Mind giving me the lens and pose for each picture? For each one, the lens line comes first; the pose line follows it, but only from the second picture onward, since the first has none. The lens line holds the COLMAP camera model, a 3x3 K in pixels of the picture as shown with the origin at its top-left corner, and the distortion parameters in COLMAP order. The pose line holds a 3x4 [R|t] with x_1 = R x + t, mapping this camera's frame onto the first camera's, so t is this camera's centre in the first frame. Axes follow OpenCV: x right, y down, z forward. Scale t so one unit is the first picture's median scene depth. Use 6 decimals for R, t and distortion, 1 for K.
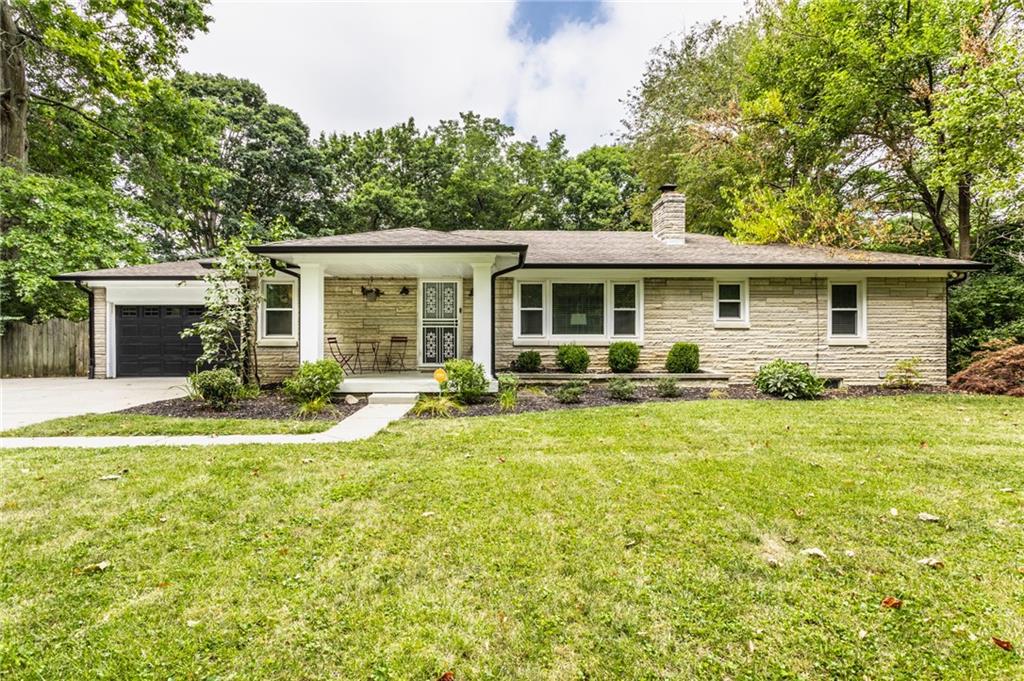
lens RADIAL K [[542.8, 0, 517.6], [0, 542.8, 339.1], [0, 0, 1]] dist [-0.039090, -0.001706]
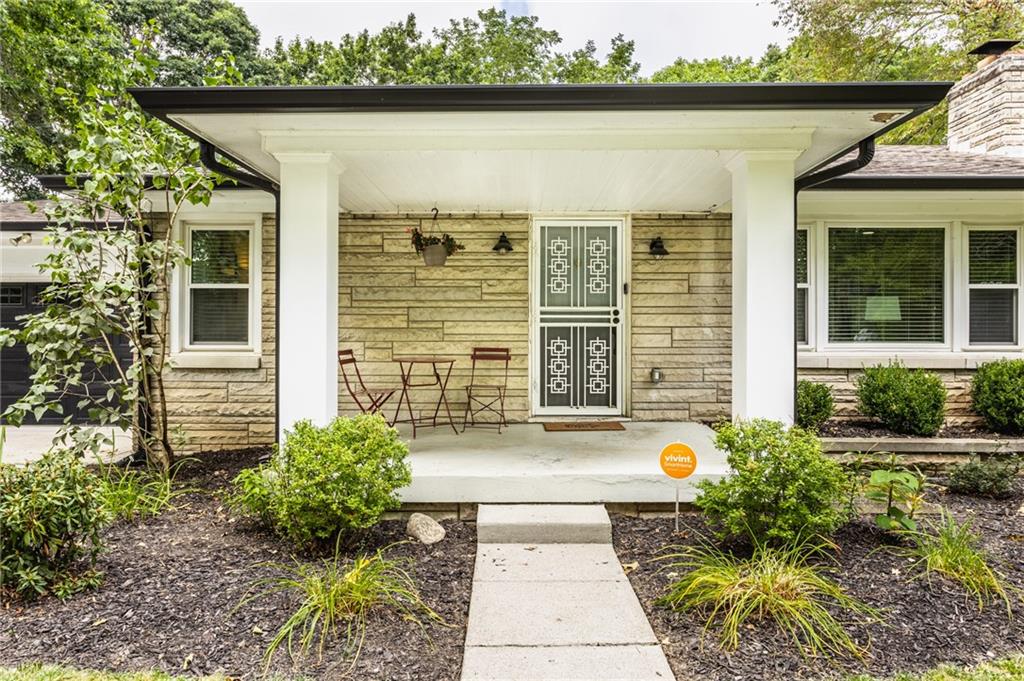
lens RADIAL K [[729.1, 0, 509.9], [0, 729.1, 337.0], [0, 0, 1]] dist [-0.016033, 0.004544]
pose [[0.999558, 0.001275, -0.029708, -0.181753], [-0.001526, 0.999963, -0.008417, -0.007808], [0.029696, 0.008459, 0.999523, 0.398680]]
